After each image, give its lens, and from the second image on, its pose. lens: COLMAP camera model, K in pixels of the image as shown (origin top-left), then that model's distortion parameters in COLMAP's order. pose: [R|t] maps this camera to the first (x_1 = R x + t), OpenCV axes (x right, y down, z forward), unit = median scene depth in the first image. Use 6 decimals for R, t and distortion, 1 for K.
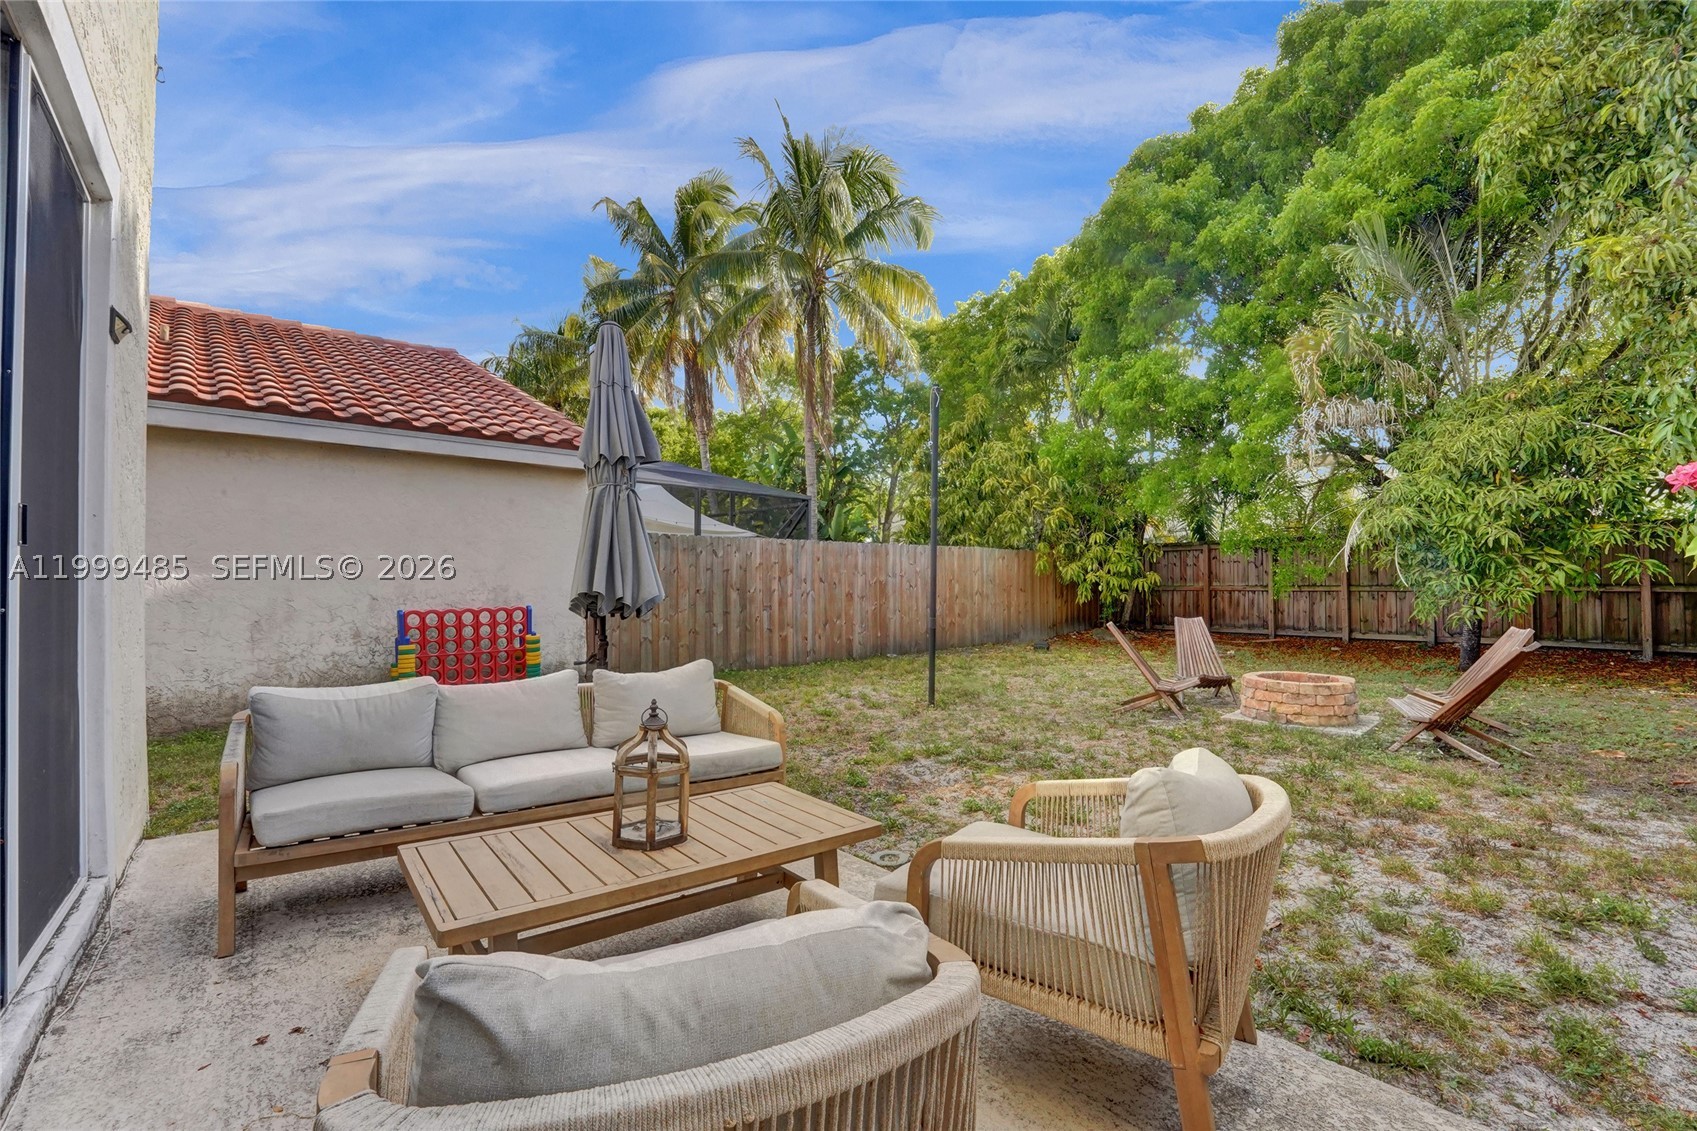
lens RADIAL K [[695.0, 0, 859.6], [0, 695.0, 579.5], [0, 0, 1]] dist [-0.027957, 0.003169]
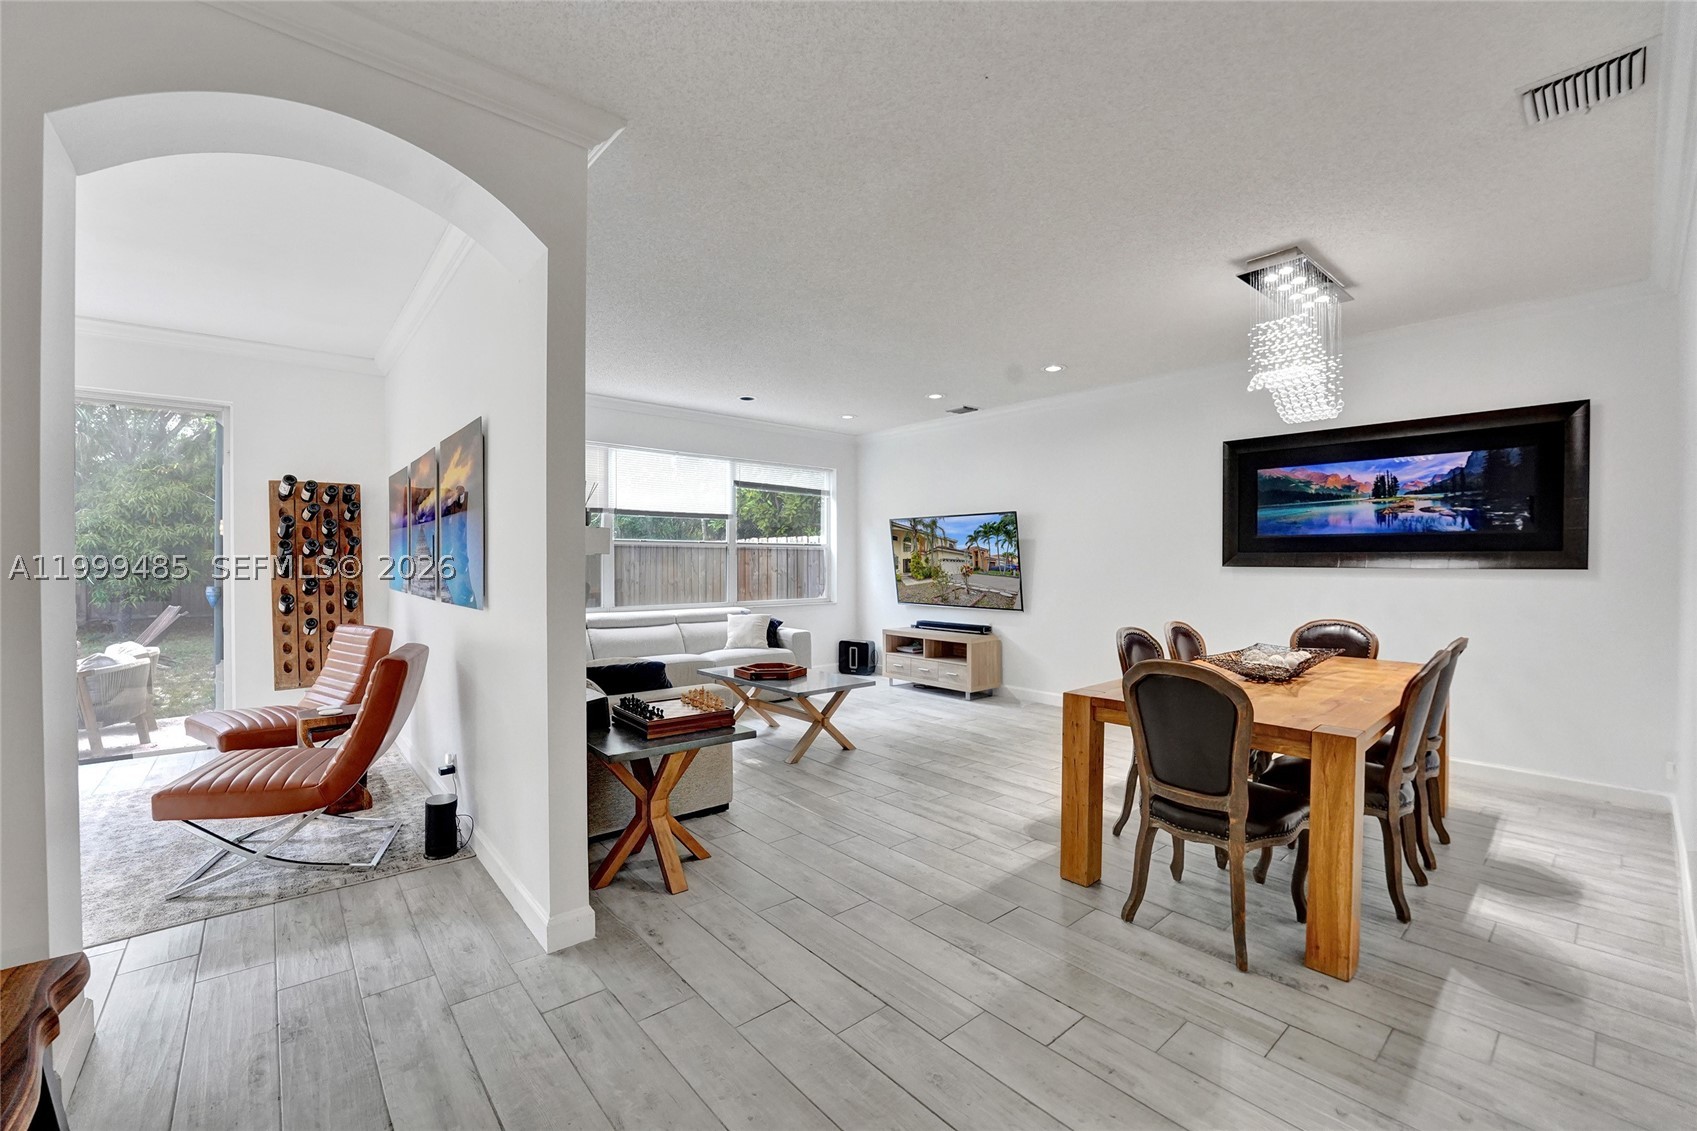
lens RADIAL K [[695.0, 0, 855.4], [0, 695.0, 572.3], [0, 0, 1]] dist [-0.027957, 0.003169]
pose [[-0.030326, -0.009306, 0.999497, -0.776009], [-0.010816, 0.999901, 0.008982, -0.050601], [-0.999482, -0.010538, -0.030423, -0.677458]]
